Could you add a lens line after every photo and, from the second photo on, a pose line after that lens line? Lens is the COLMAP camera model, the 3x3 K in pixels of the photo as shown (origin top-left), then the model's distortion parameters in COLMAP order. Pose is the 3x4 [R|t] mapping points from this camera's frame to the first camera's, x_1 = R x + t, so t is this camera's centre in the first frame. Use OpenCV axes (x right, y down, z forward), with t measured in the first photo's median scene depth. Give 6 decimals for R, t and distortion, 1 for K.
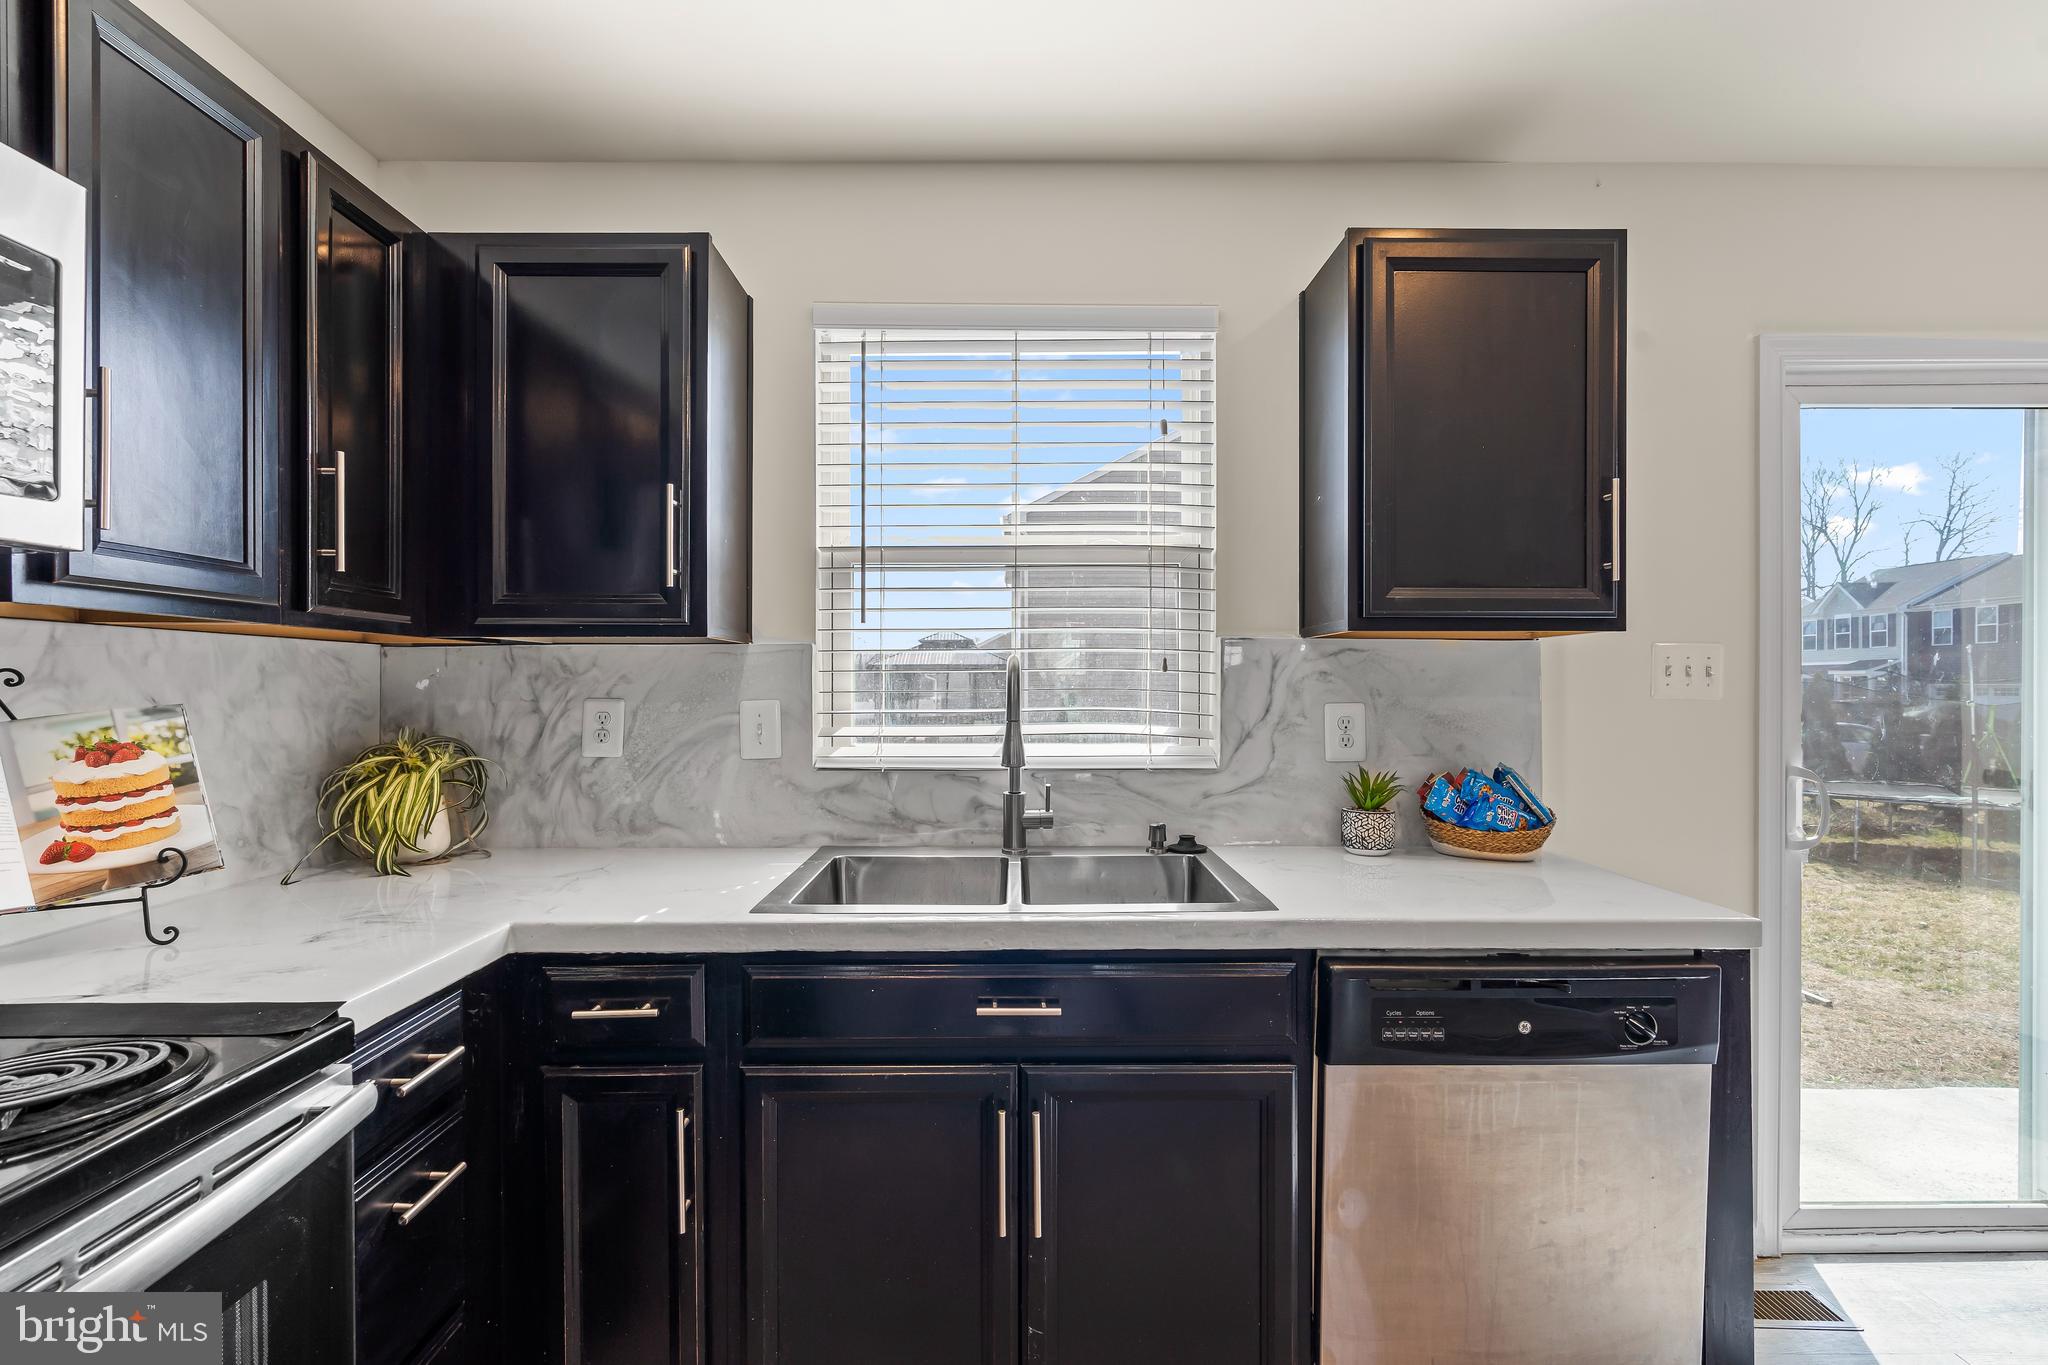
lens RADIAL K [[933.7, 0, 1014.5], [0, 933.7, 693.5], [0, 0, 1]] dist [0.000248, 0.000858]
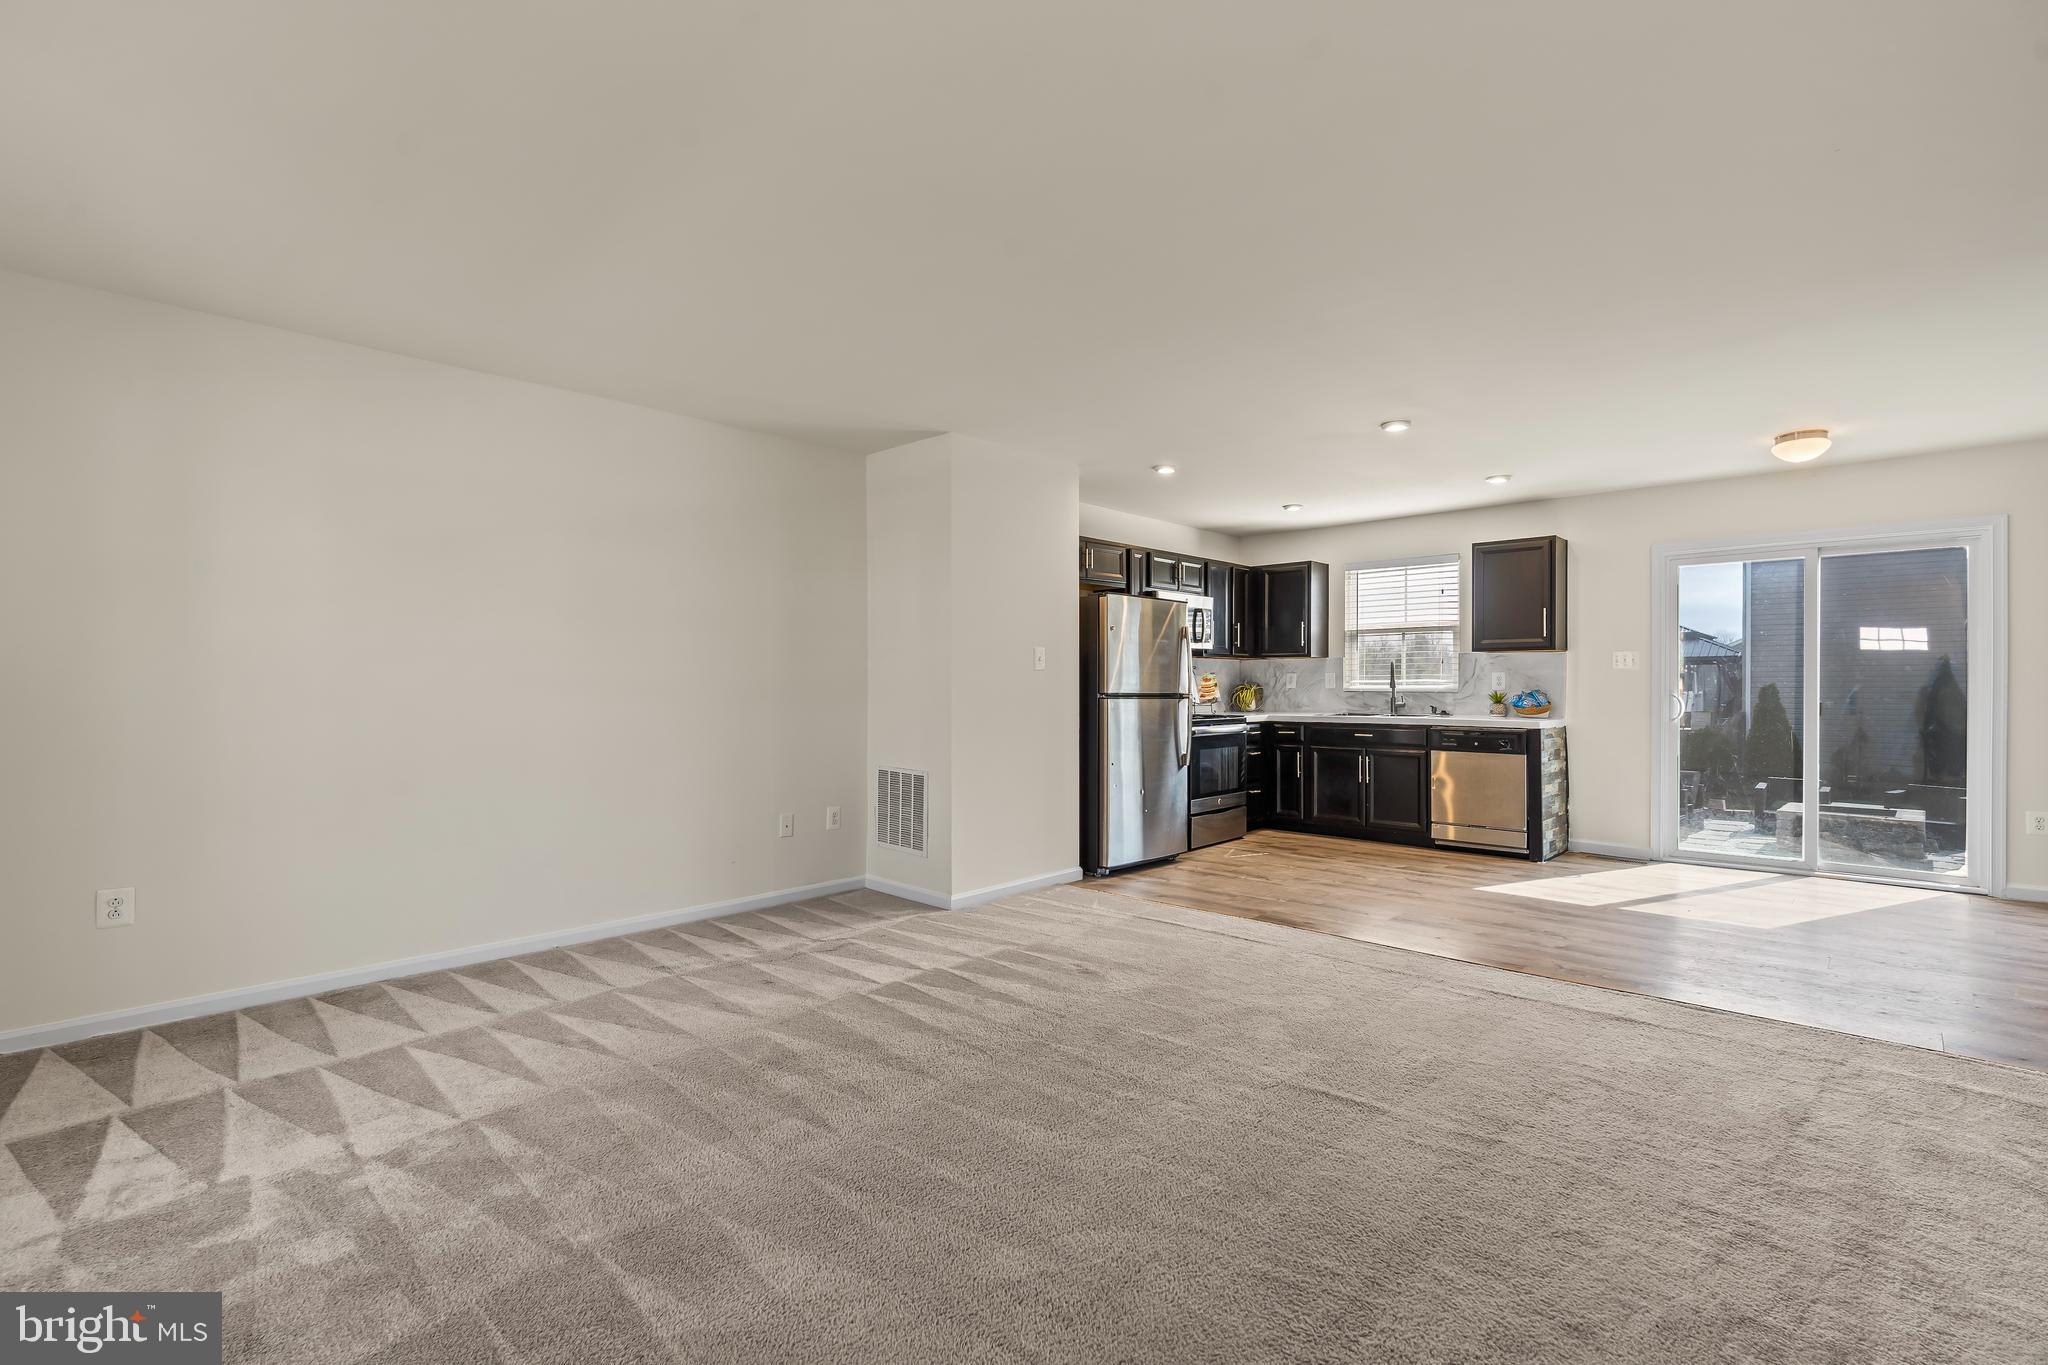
lens RADIAL K [[932.1, 0, 1026.9], [0, 932.1, 689.4], [0, 0, 1]] dist [-0.005702, 0.002105]
pose [[0.723502, 0.003620, -0.690313, 1.516176], [-0.004220, 0.999991, 0.000821, 0.080630], [0.690310, 0.002319, 0.723510, -2.694710]]
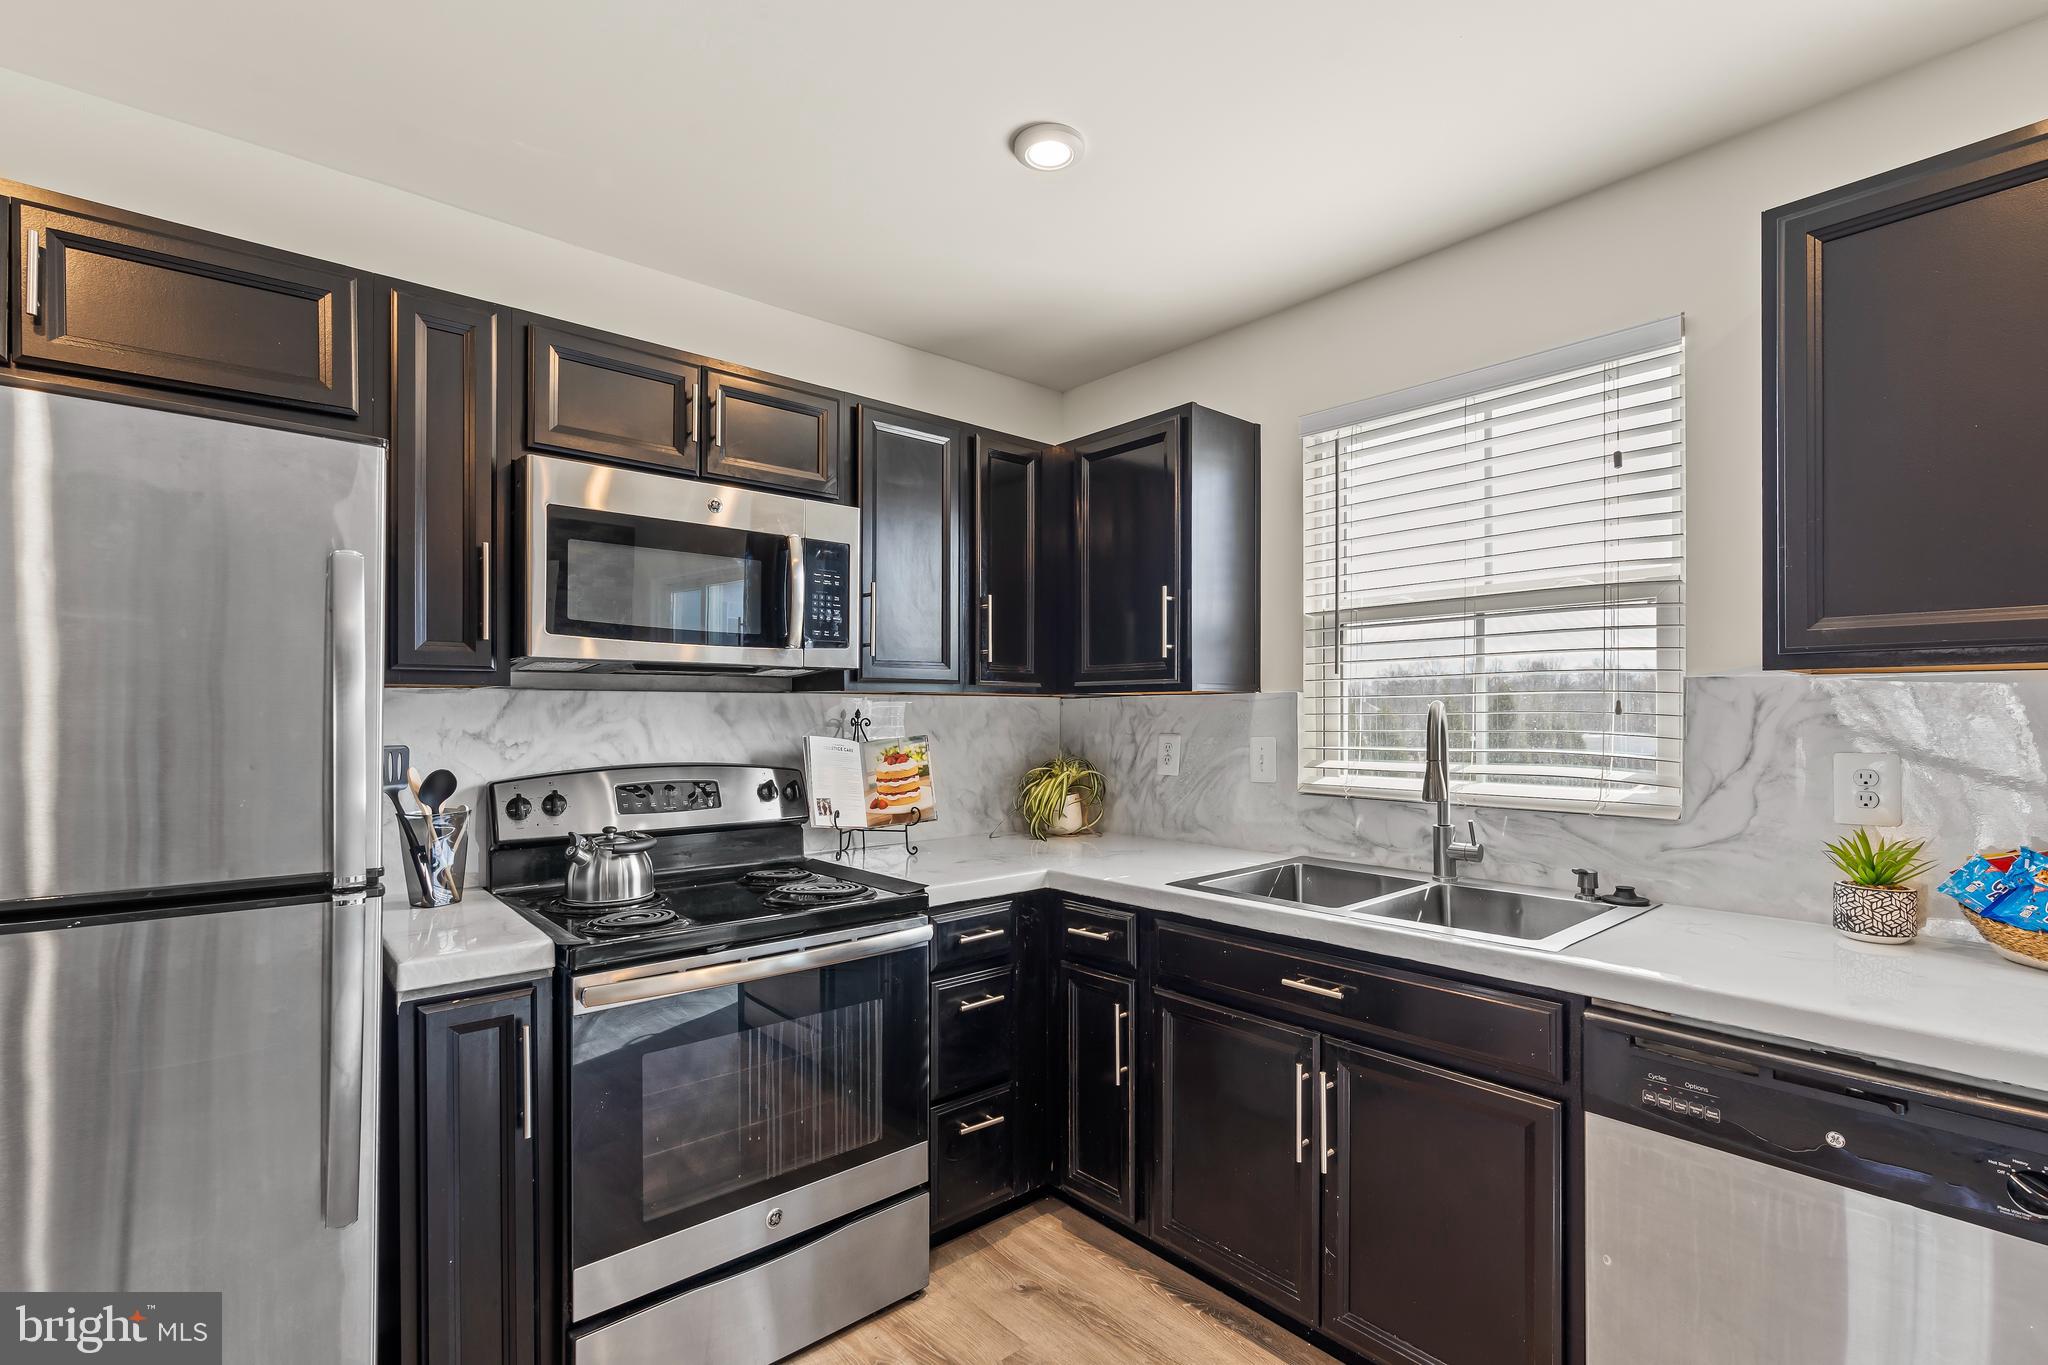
lens RADIAL K [[940.3, 0, 1032.1], [0, 940.3, 712.7], [0, 0, 1]] dist [-0.003511, 0.000674]
pose [[0.653493, -0.001646, -0.756930, 0.534329], [-0.004594, 0.999971, -0.006140, -0.017703], [0.756918, 0.007490, 0.653467, -0.088868]]
